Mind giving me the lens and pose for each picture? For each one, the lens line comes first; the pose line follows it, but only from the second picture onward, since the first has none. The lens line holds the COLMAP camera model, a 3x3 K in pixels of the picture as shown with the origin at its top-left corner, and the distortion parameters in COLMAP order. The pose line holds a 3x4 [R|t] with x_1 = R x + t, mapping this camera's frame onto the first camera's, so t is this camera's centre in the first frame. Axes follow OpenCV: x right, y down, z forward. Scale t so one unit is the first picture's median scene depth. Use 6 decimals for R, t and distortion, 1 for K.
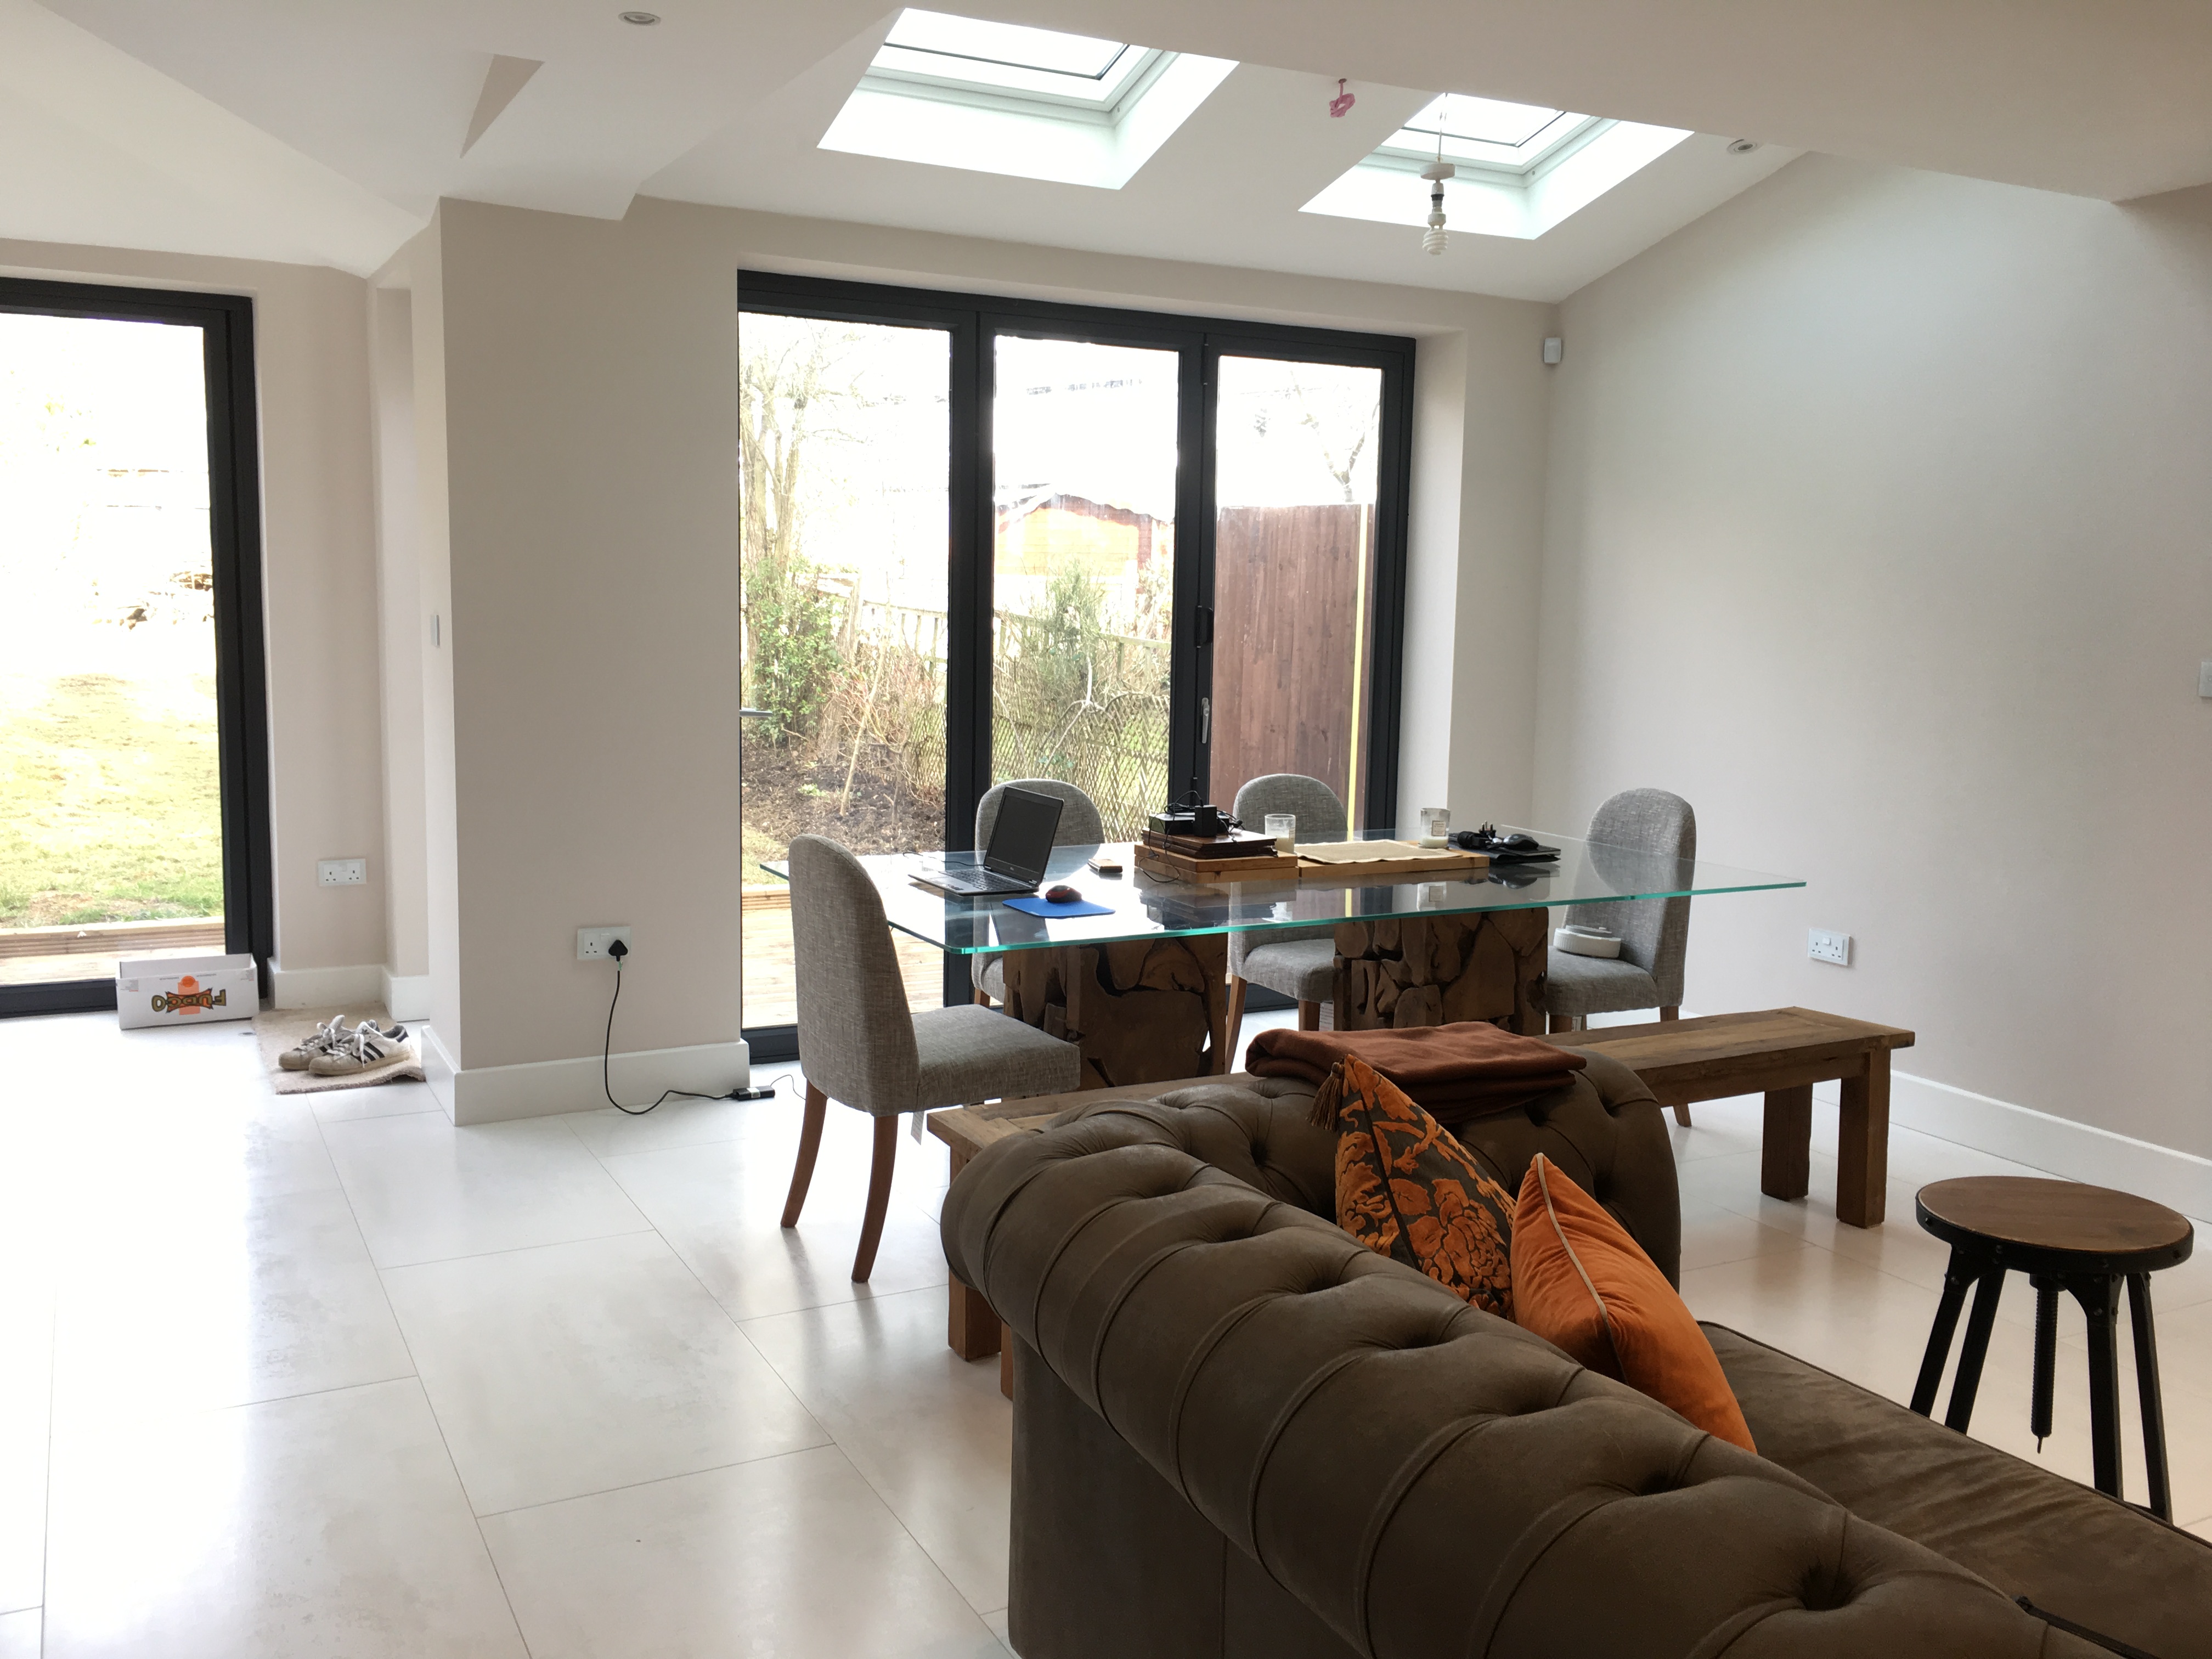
lens RADIAL K [[1878.7, 0, 1105.4], [0, 1878.7, 813.7], [0, 0, 1]] dist [0.071267, -0.088616]
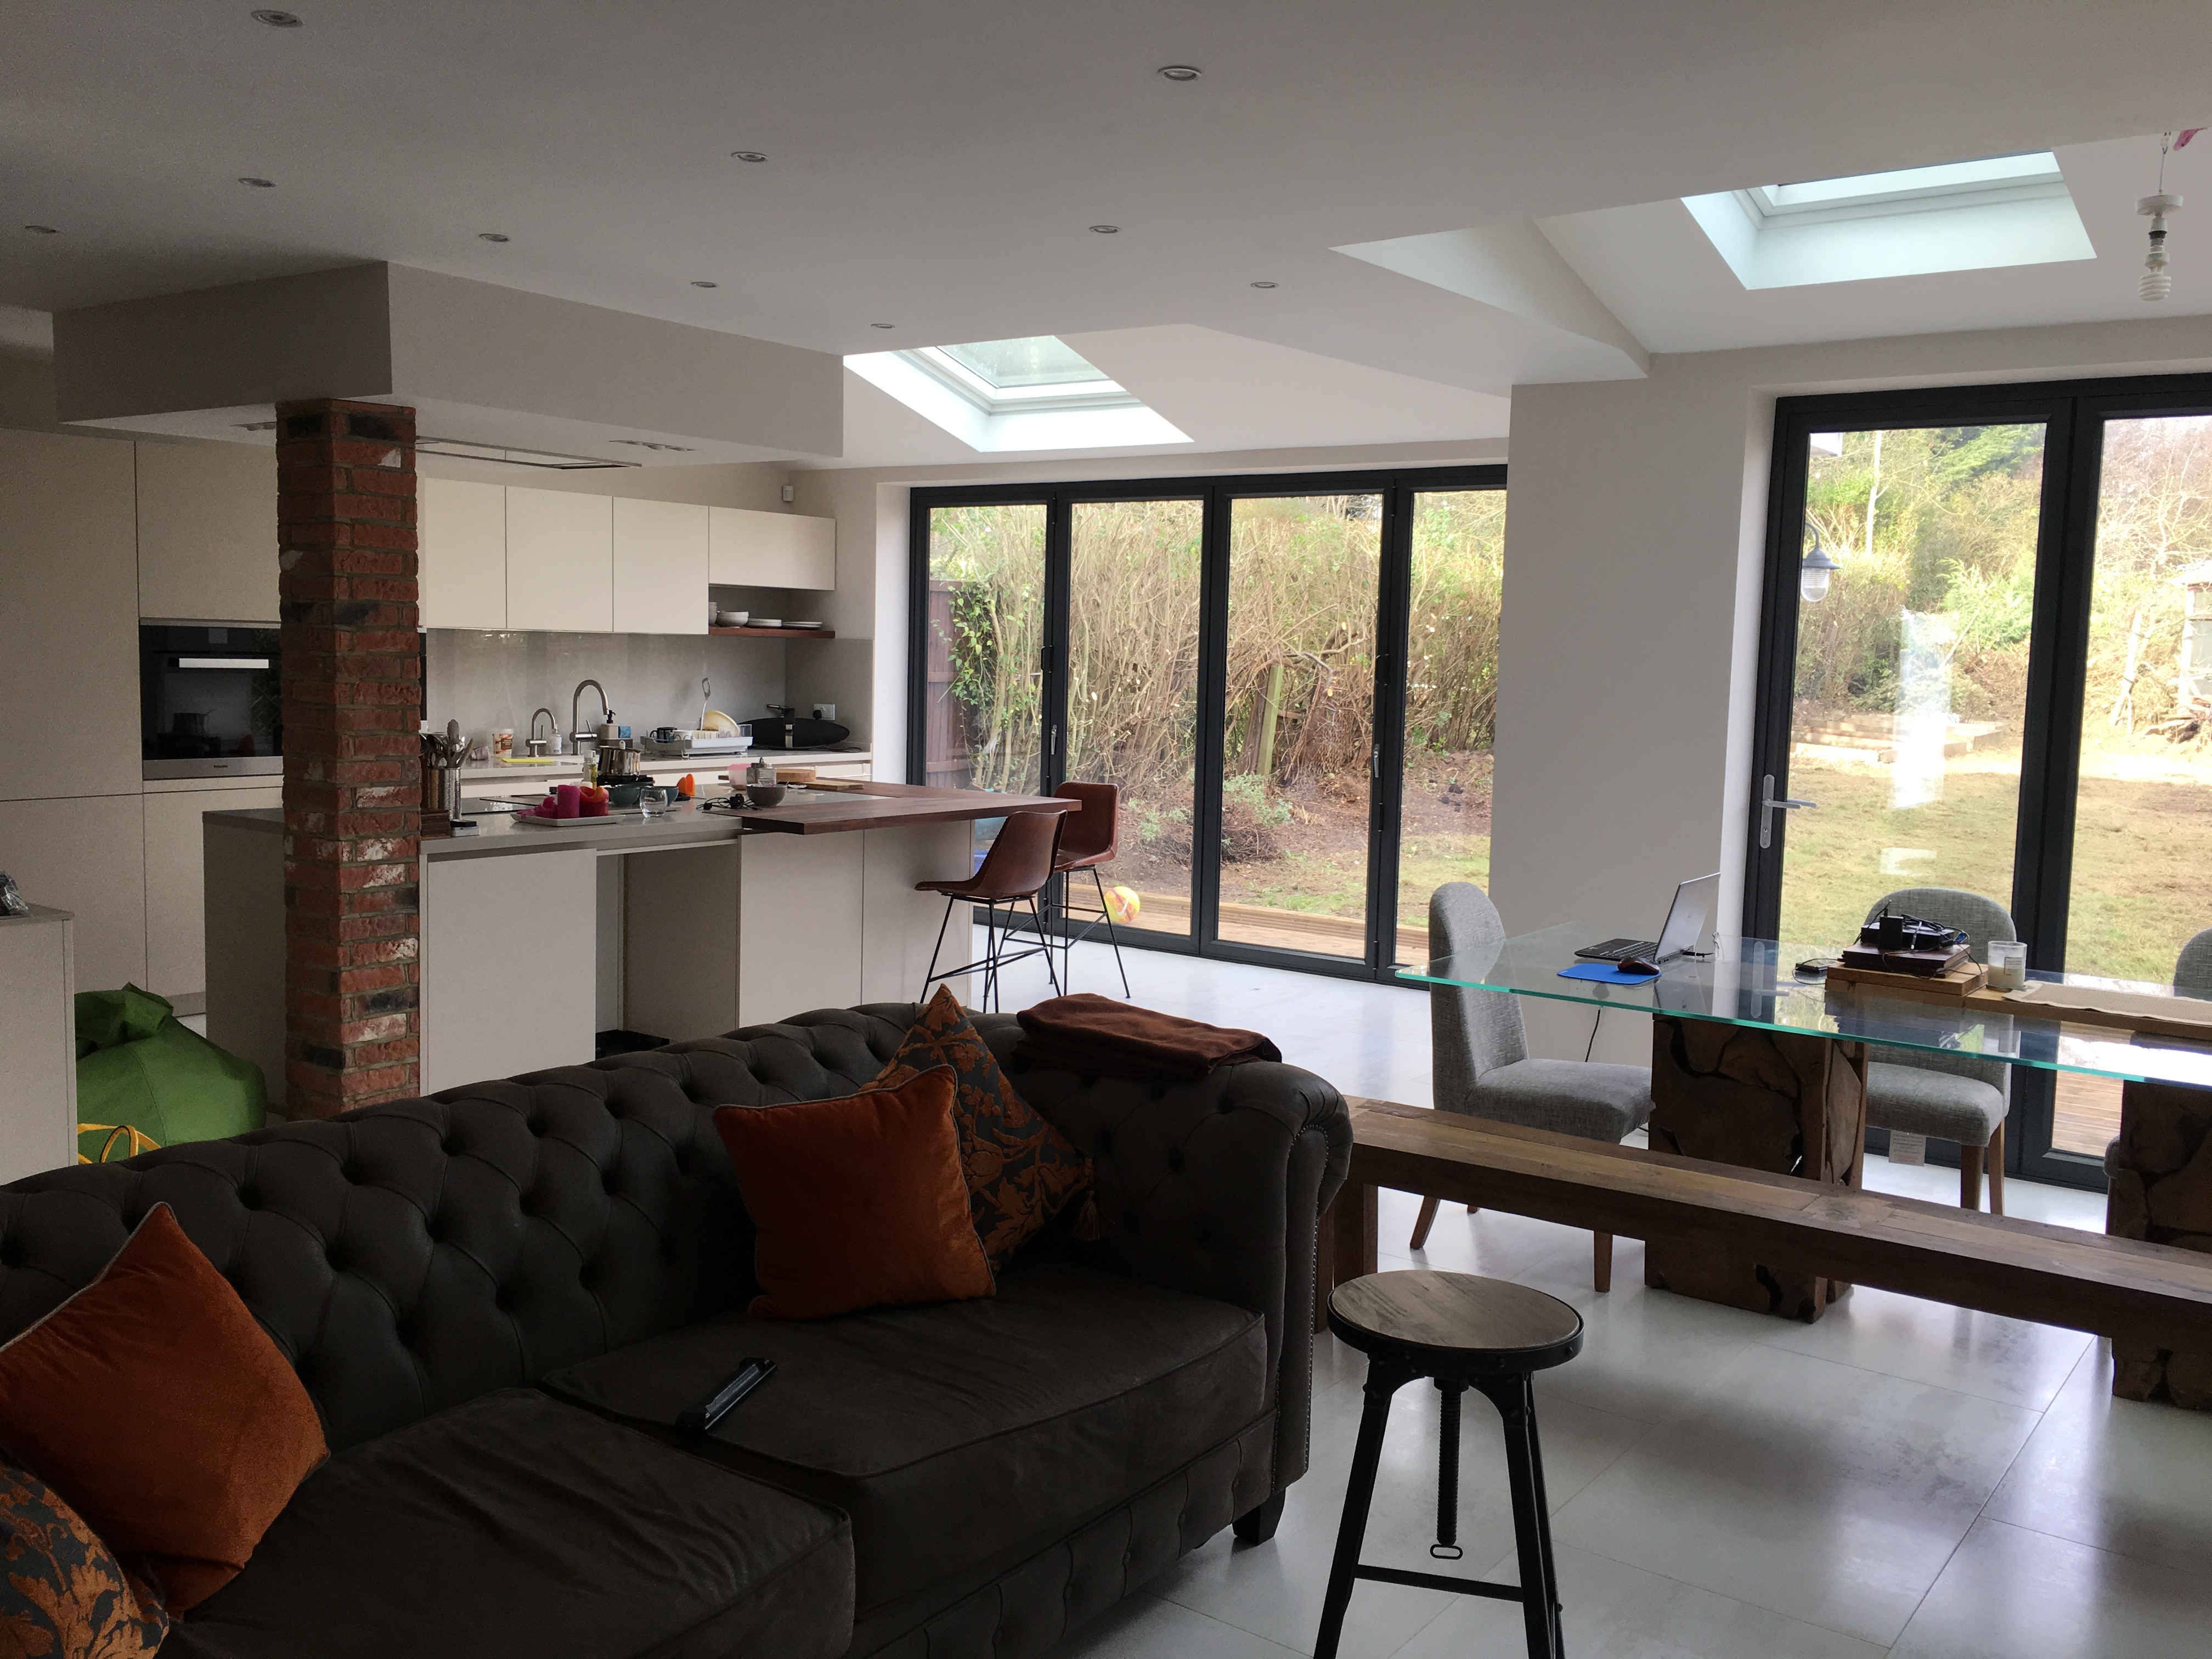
lens RADIAL K [[1878.7, 0, 1102.8], [0, 1878.7, 811.1], [0, 0, 1]] dist [0.071267, -0.088616]
pose [[0.432929, 0.070034, -0.898703, 0.635550], [-0.124770, 0.992037, 0.017202, -0.020341], [0.892751, 0.104683, 0.438220, 0.192509]]
